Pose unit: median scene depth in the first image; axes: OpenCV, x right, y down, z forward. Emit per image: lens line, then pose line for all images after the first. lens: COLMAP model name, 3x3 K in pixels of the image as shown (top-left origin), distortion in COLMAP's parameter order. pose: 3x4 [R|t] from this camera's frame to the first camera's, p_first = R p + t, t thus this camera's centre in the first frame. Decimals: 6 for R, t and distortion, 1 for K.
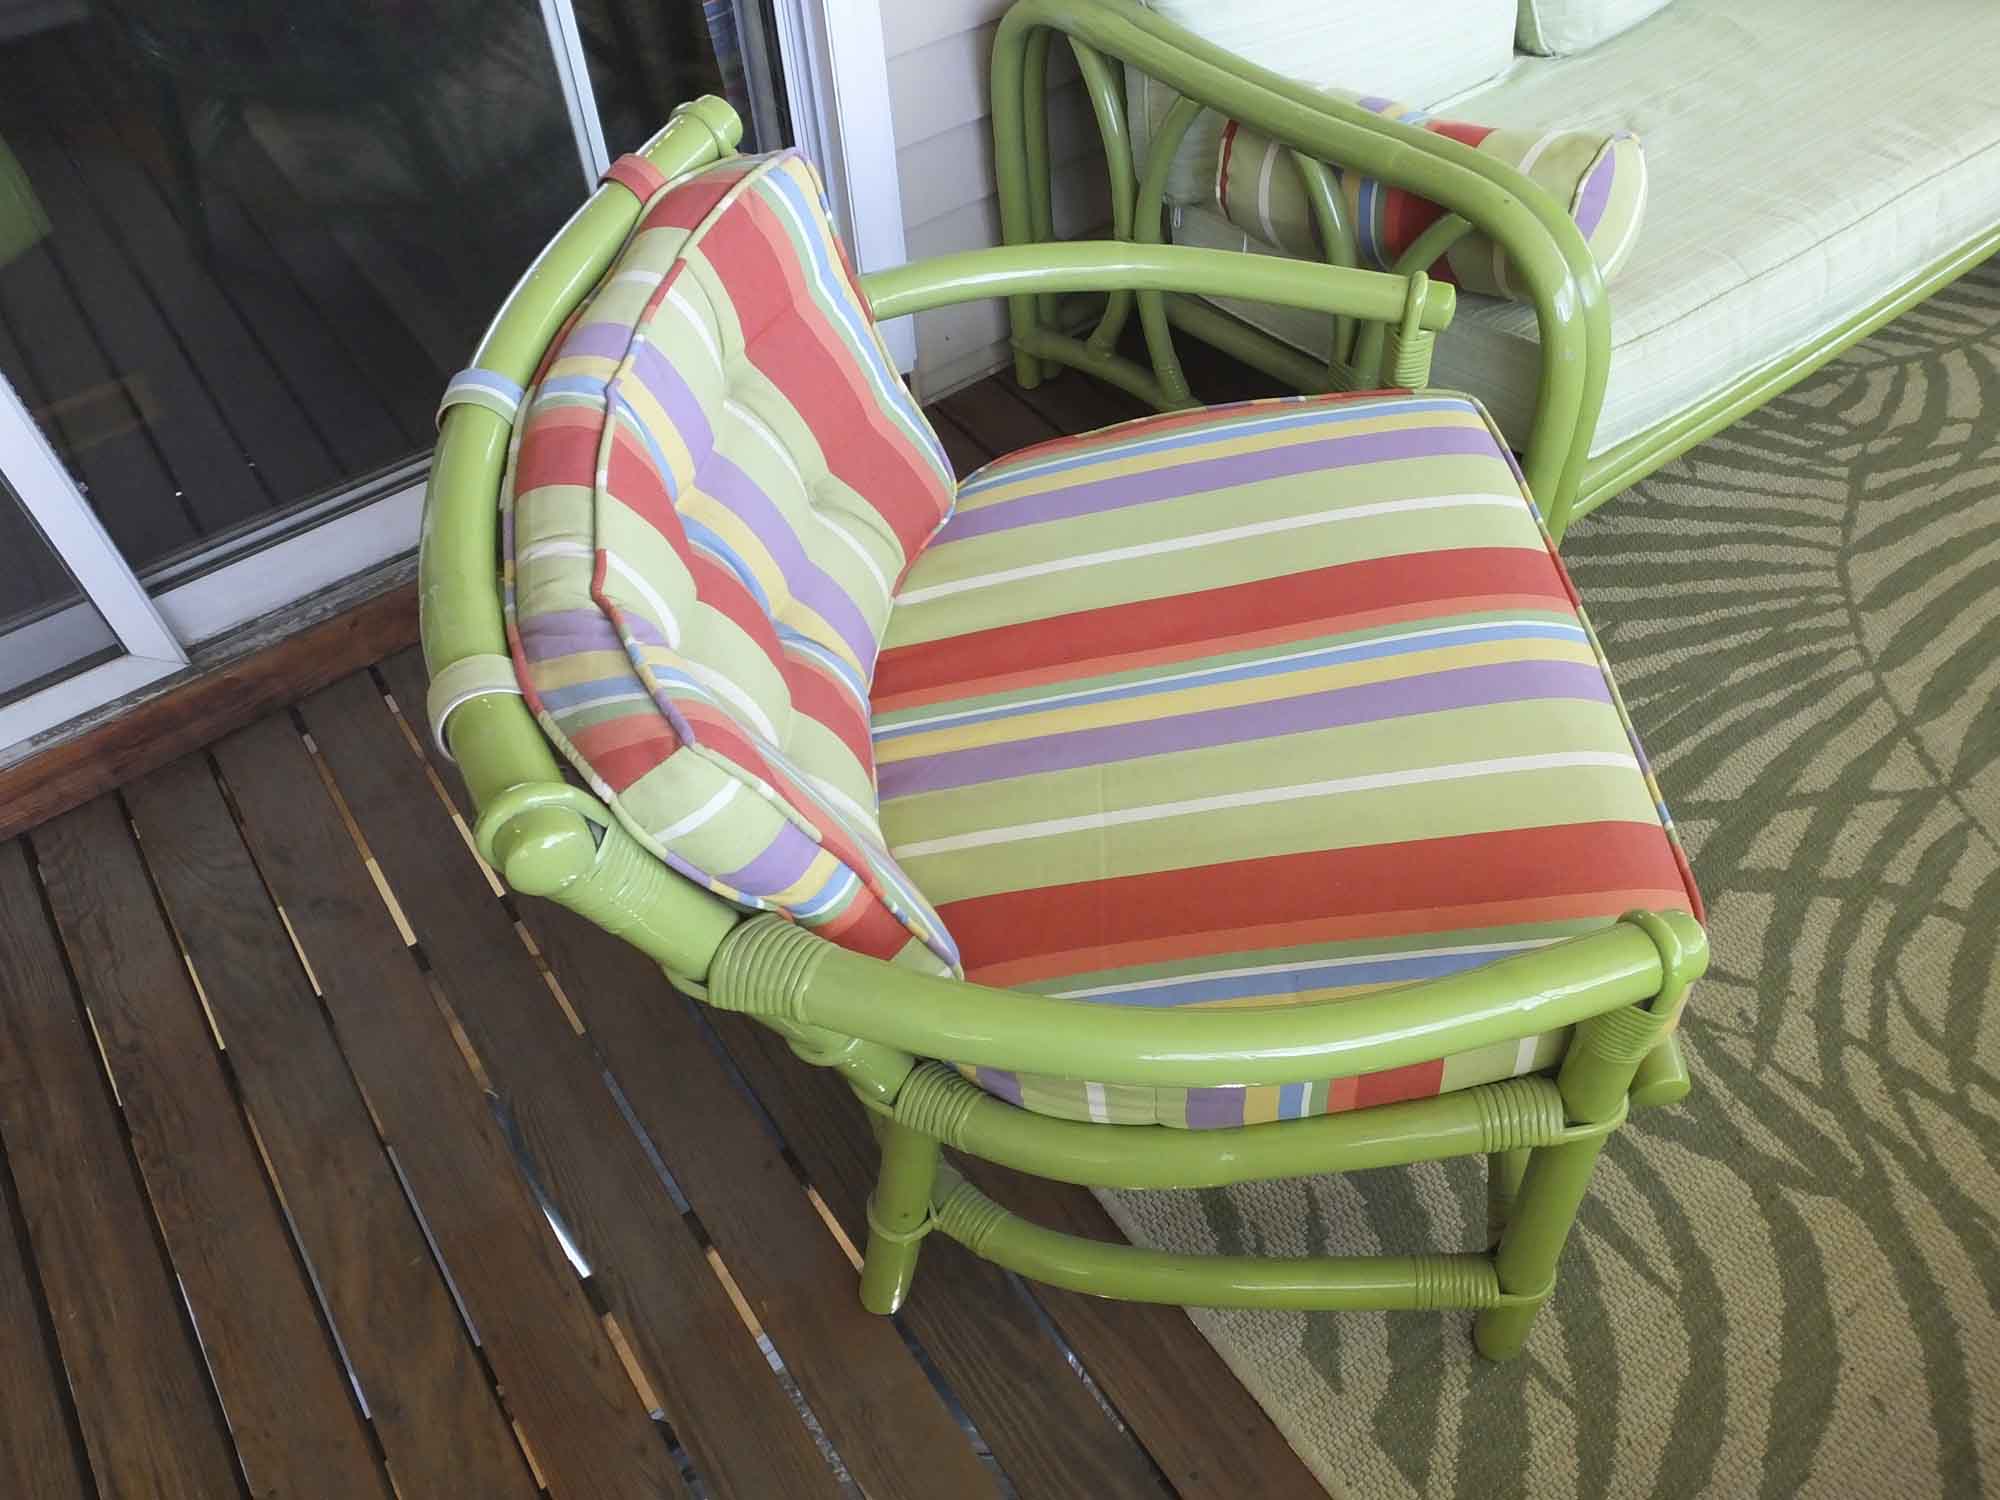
lens RADIAL K [[1471.2, 0, 996.2], [0, 1471.2, 736.8], [0, 0, 1]] dist [-0.052589, 0.048286]
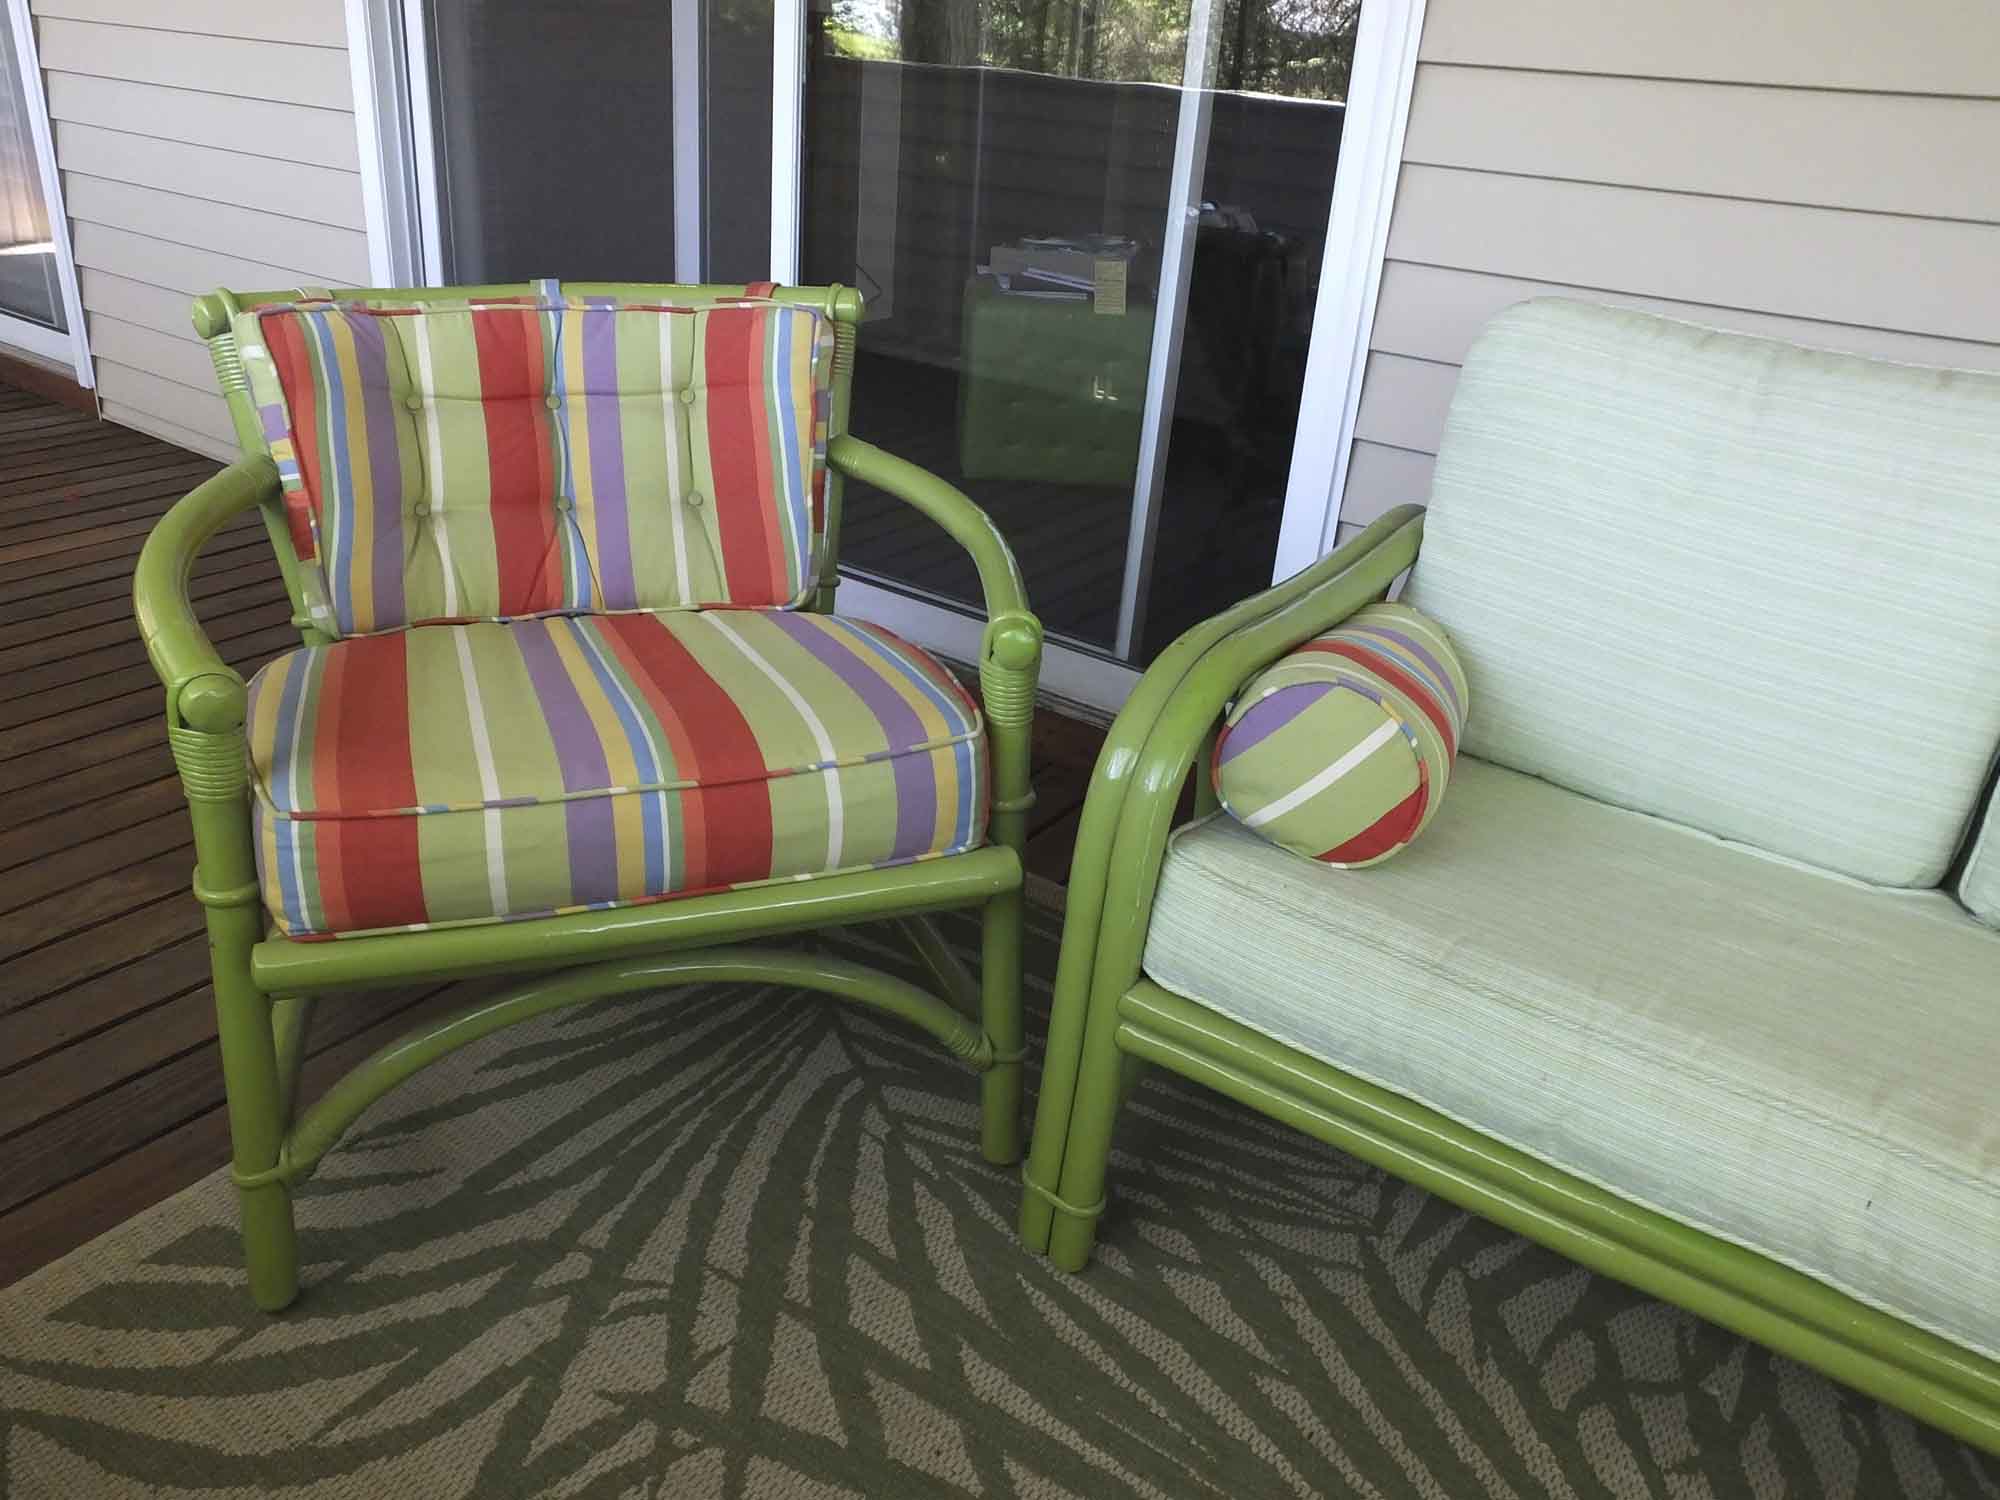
lens RADIAL K [[1471.2, 0, 992.3], [0, 1471.2, 743.2], [0, 0, 1]] dist [-0.052589, 0.048286]
pose [[0.329972, 0.477281, -0.814446, 0.974699], [-0.771769, 0.633216, 0.058395, -0.247559], [0.543591, 0.609295, 0.577294, 0.356377]]
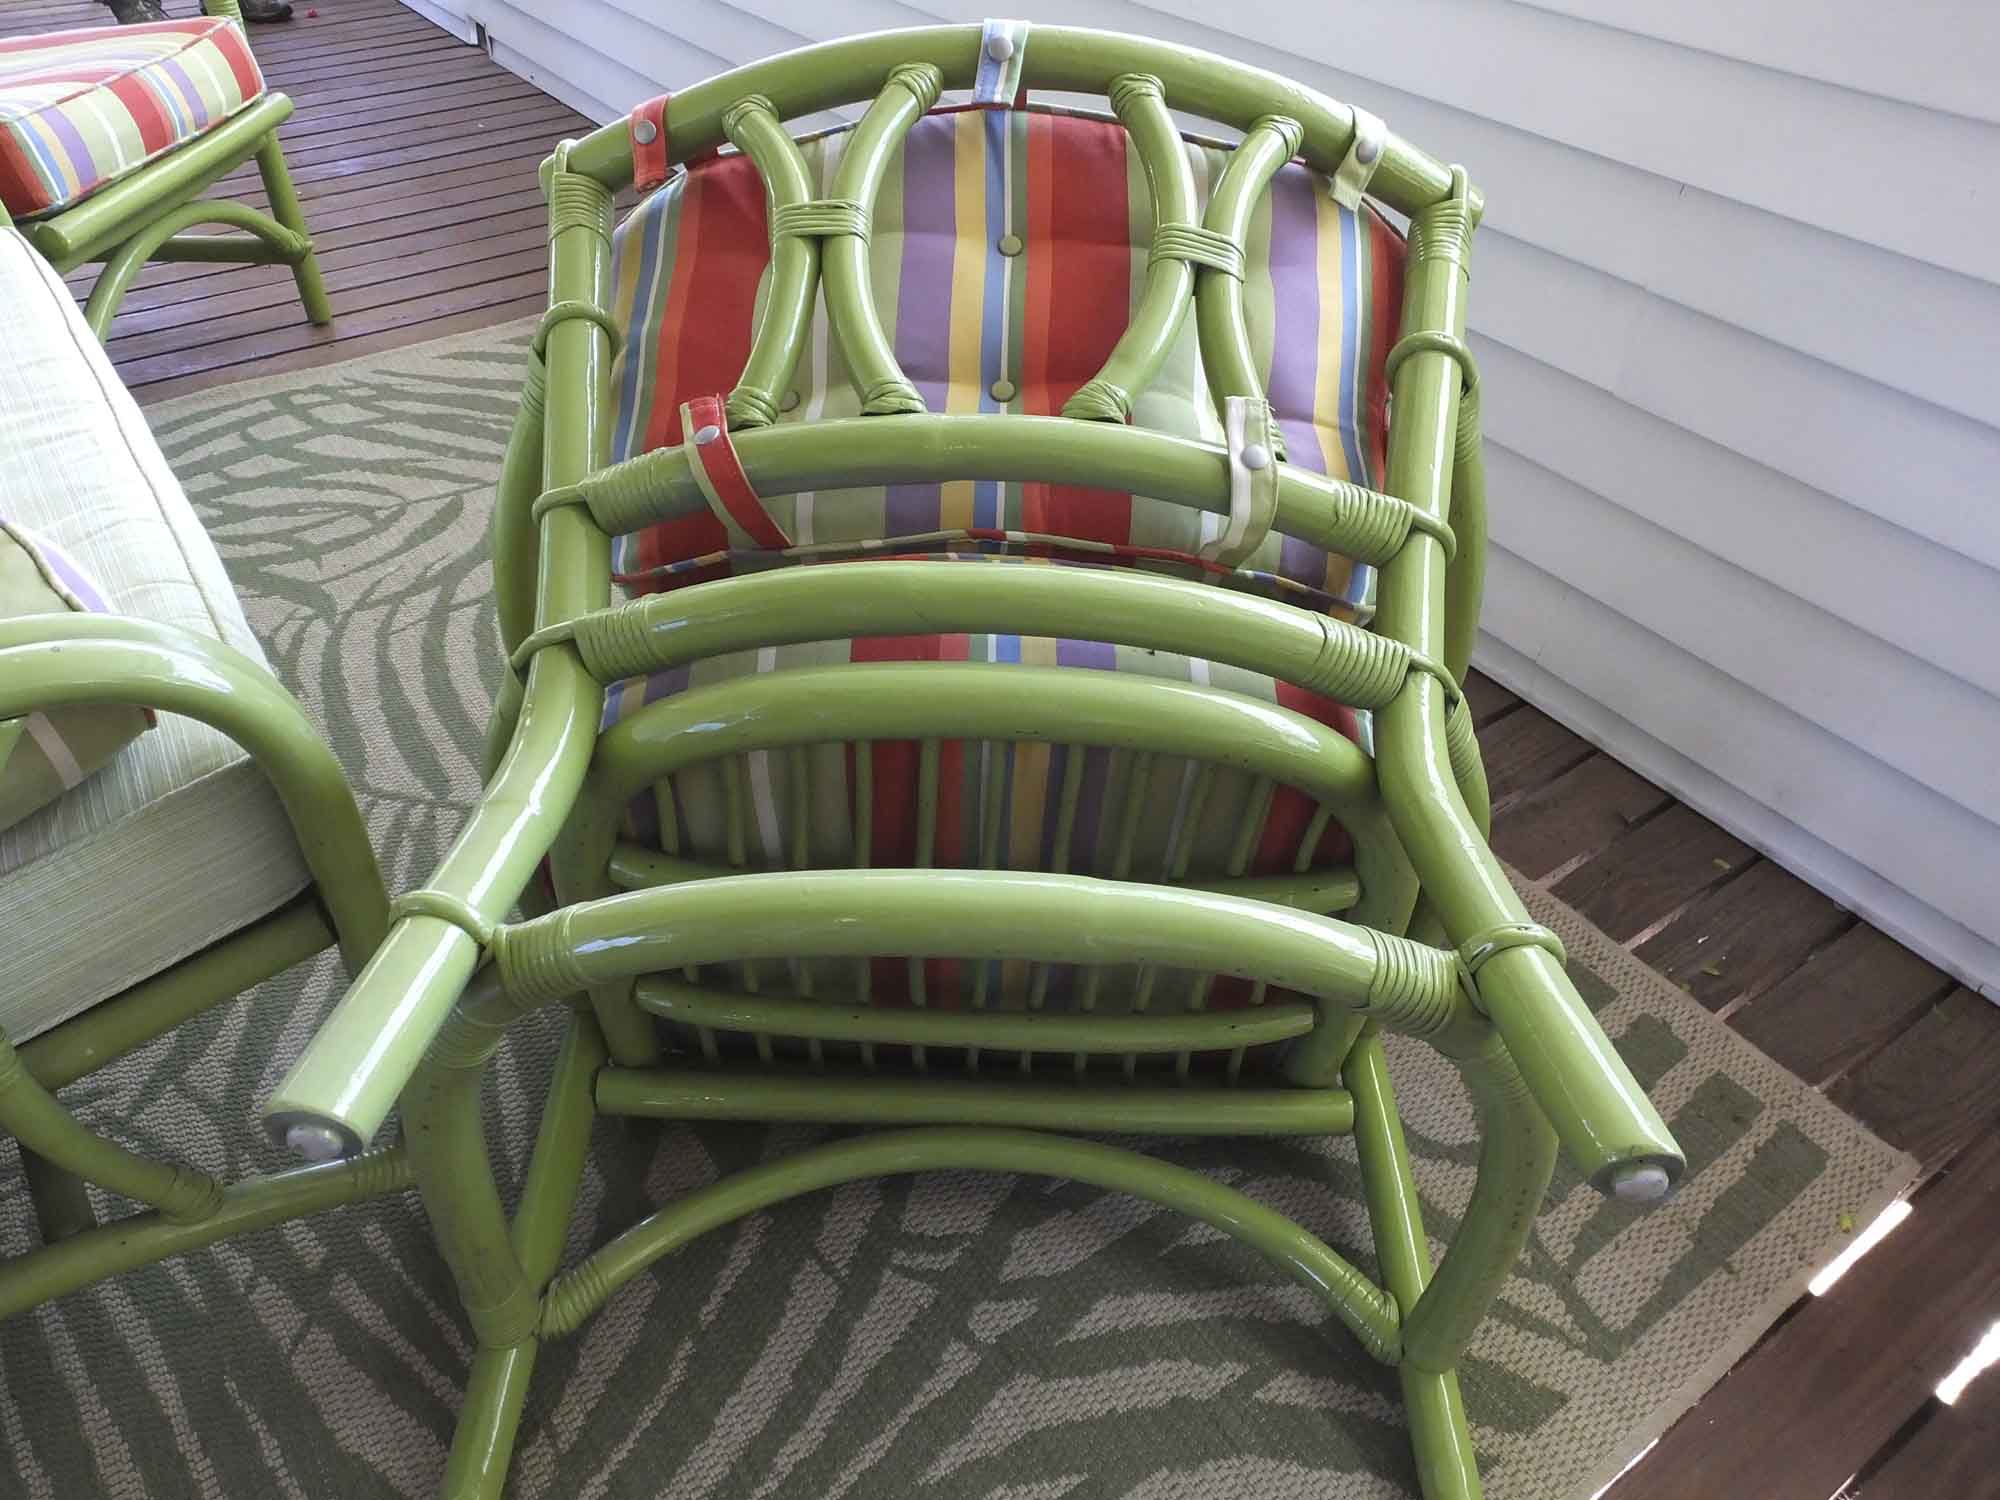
lens RADIAL K [[1505.9, 0, 970.6], [0, 1505.9, 727.9], [0, 0, 1]] dist [-0.055476, 0.054396]
pose [[0.006000, -0.573742, 0.819014, -0.162813], [0.743059, 0.550661, 0.380310, -0.261685], [-0.669199, 0.606294, 0.429628, 0.421962]]
